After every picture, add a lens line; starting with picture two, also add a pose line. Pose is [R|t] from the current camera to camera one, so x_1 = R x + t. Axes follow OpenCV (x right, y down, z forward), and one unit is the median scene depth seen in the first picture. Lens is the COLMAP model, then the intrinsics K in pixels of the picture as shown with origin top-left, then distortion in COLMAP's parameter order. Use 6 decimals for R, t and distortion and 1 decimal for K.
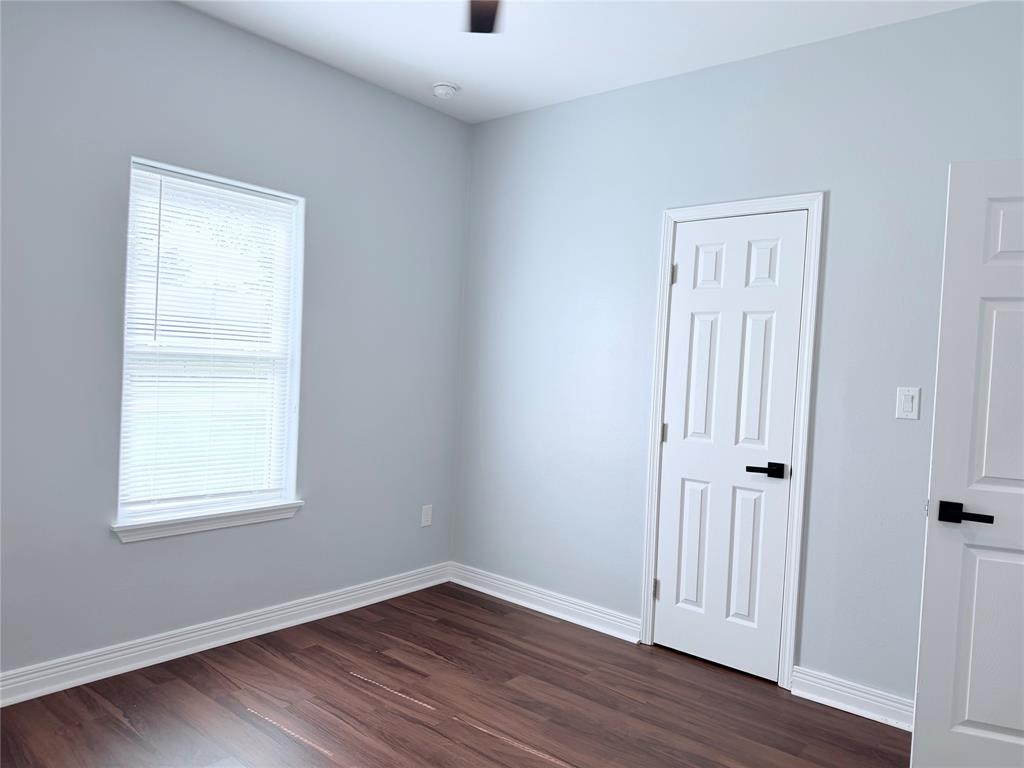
lens RADIAL K [[715.7, 0, 514.8], [0, 715.7, 372.3], [0, 0, 1]] dist [0.069123, -0.110765]
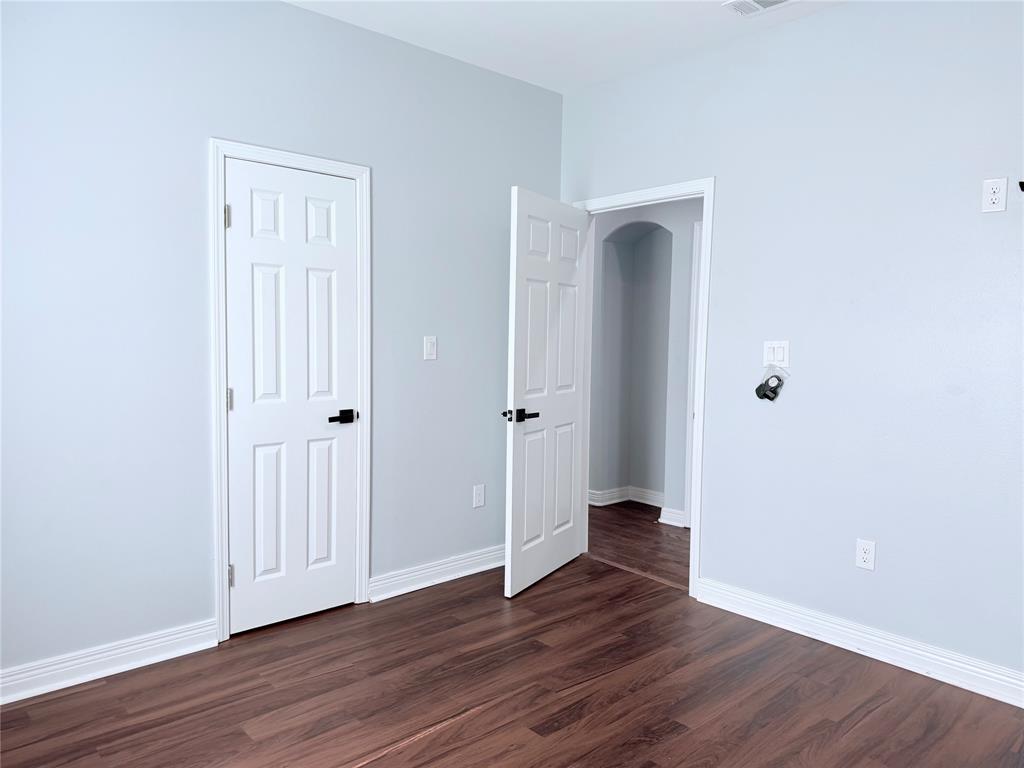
lens RADIAL K [[715.7, 0, 514.8], [0, 715.7, 372.3], [0, 0, 1]] dist [0.069123, -0.110765]
pose [[0.144953, -0.097318, 0.984641, -0.657761], [0.005762, 0.995217, 0.097515, -0.035678], [-0.989422, -0.008462, 0.144820, 0.574235]]
